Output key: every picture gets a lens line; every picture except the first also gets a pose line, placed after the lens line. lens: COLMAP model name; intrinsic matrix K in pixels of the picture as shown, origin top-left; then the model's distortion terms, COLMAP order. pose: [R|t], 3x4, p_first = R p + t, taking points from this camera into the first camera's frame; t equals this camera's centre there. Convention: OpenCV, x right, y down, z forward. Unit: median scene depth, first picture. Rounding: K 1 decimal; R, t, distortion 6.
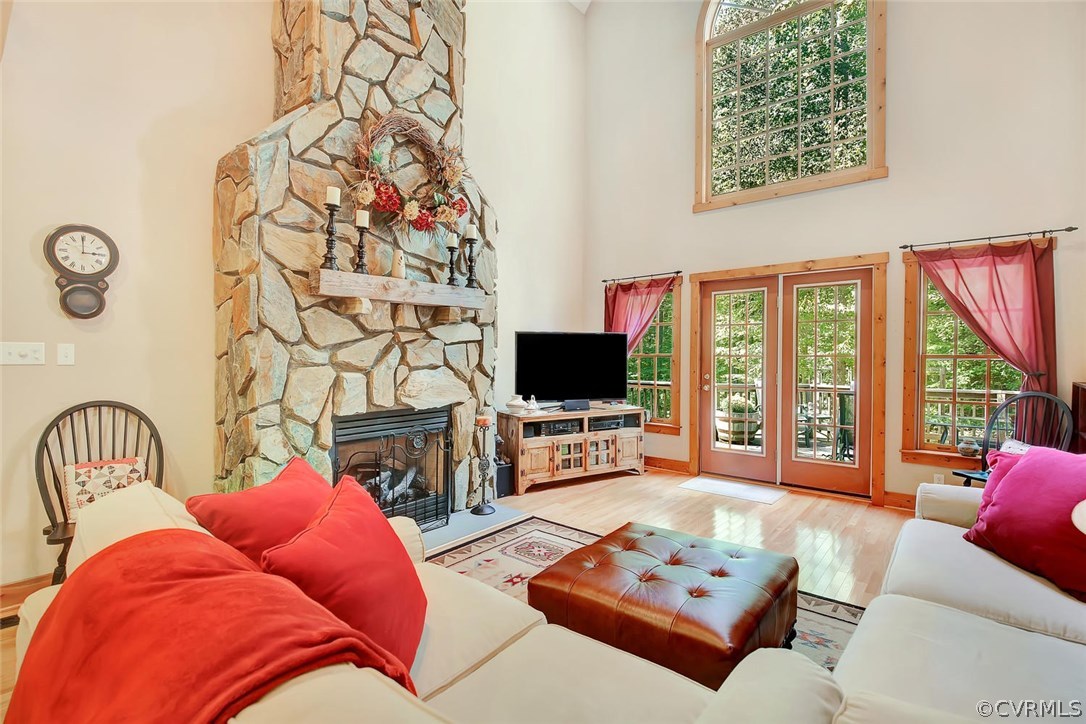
lens RADIAL K [[496.5, 0, 543.1], [0, 496.5, 360.7], [0, 0, 1]] dist [-0.030621, -0.000603]
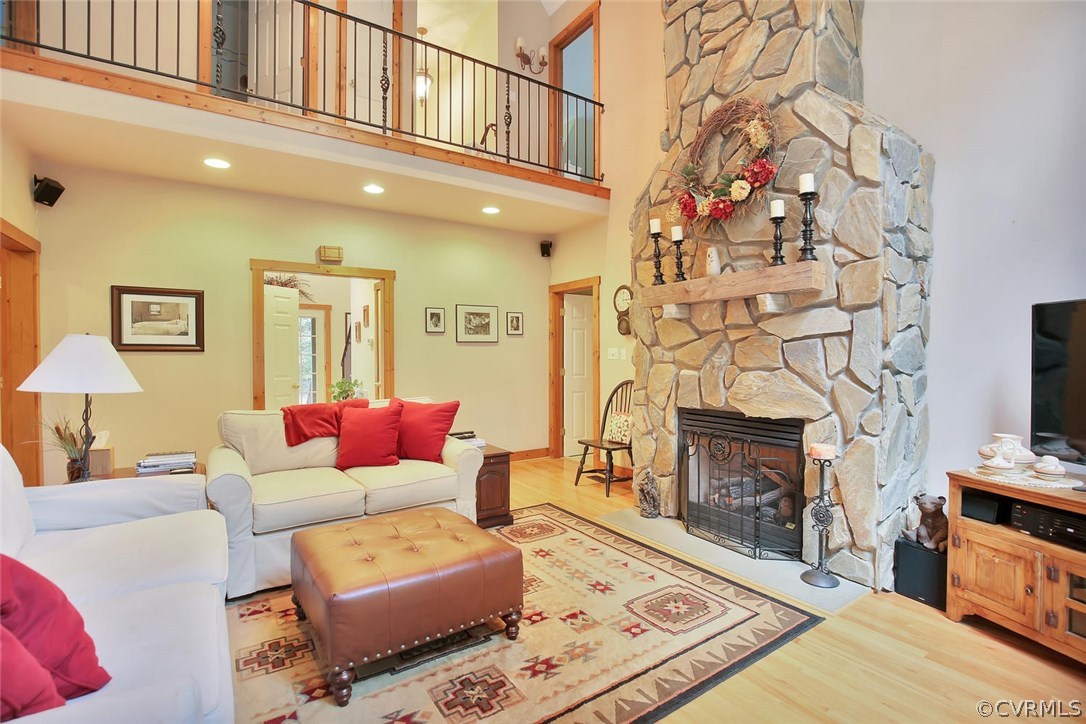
lens RADIAL K [[496.5, 0, 543.5], [0, 496.5, 358.9], [0, 0, 1]] dist [-0.030621, -0.000603]
pose [[-0.282154, -0.005975, -0.959351, 0.732636], [-0.021684, 0.999765, 0.000151, 0.004552], [0.959124, 0.020846, -0.282217, 0.939297]]
